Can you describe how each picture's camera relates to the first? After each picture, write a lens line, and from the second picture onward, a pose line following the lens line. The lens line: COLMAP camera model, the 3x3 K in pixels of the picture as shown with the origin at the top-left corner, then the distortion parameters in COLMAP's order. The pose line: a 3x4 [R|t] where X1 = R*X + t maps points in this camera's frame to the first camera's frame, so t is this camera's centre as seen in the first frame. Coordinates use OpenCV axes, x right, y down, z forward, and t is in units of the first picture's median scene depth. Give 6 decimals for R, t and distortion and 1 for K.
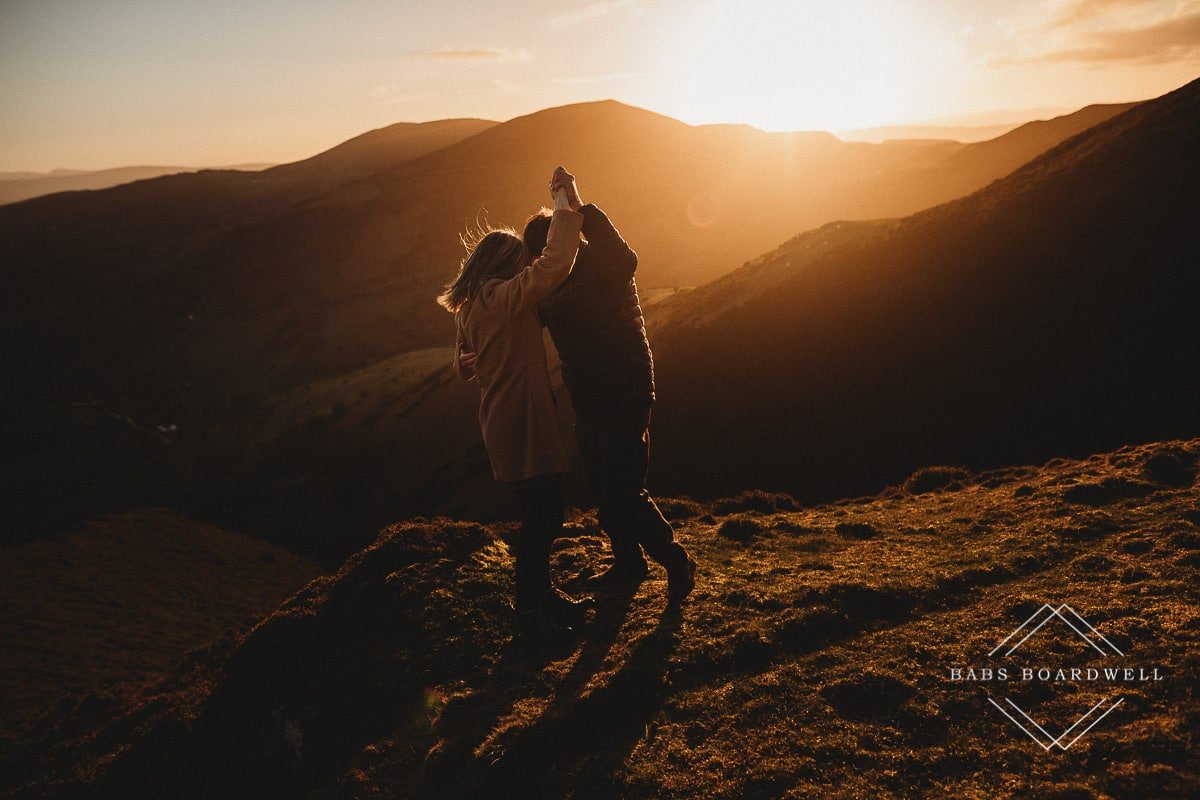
lens RADIAL K [[850.1, 0, 602.8], [0, 850.1, 395.4], [0, 0, 1]] dist [-0.049259, 0.045322]
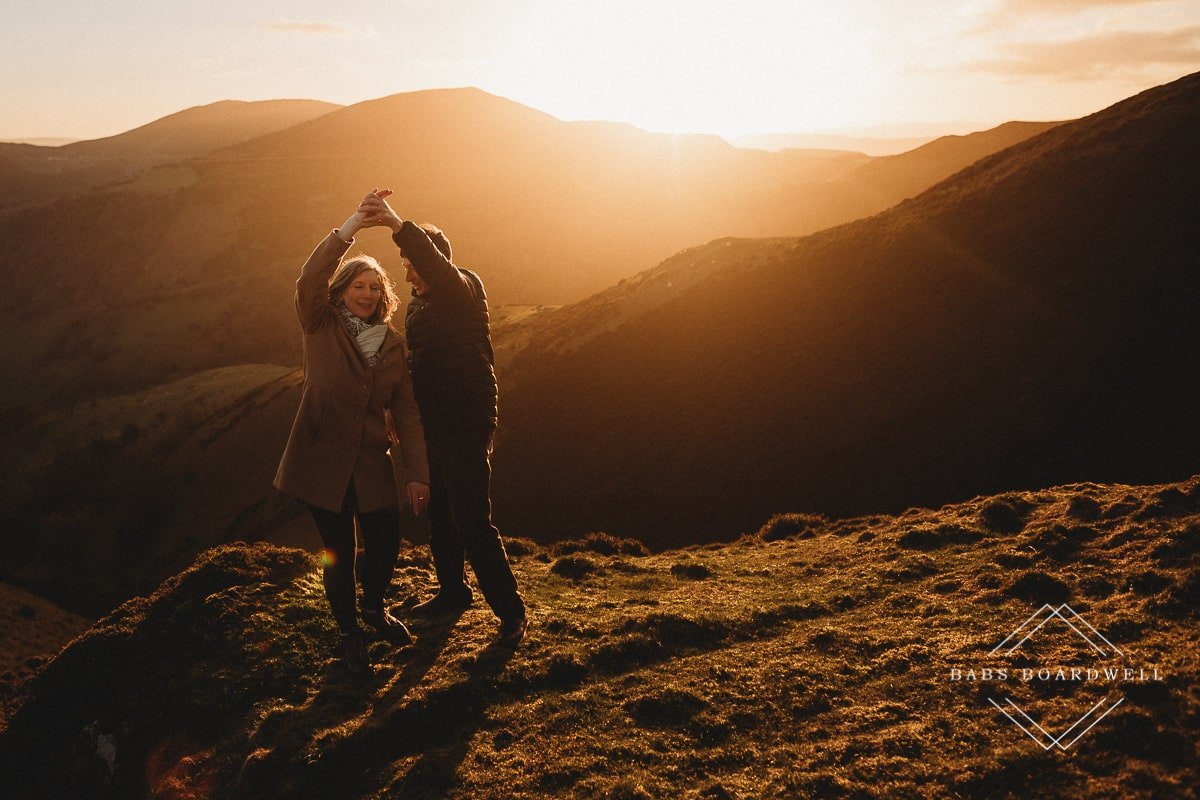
lens RADIAL K [[1005.1, 0, 493.0], [0, 1005.1, 317.9], [0, 0, 1]] dist [-0.046917, 0.039198]
pose [[0.998263, 0.043649, 0.039577, 0.013364], [-0.039004, 0.993014, -0.111361, 0.007232], [-0.044161, 0.109624, 0.992992, -0.168757]]
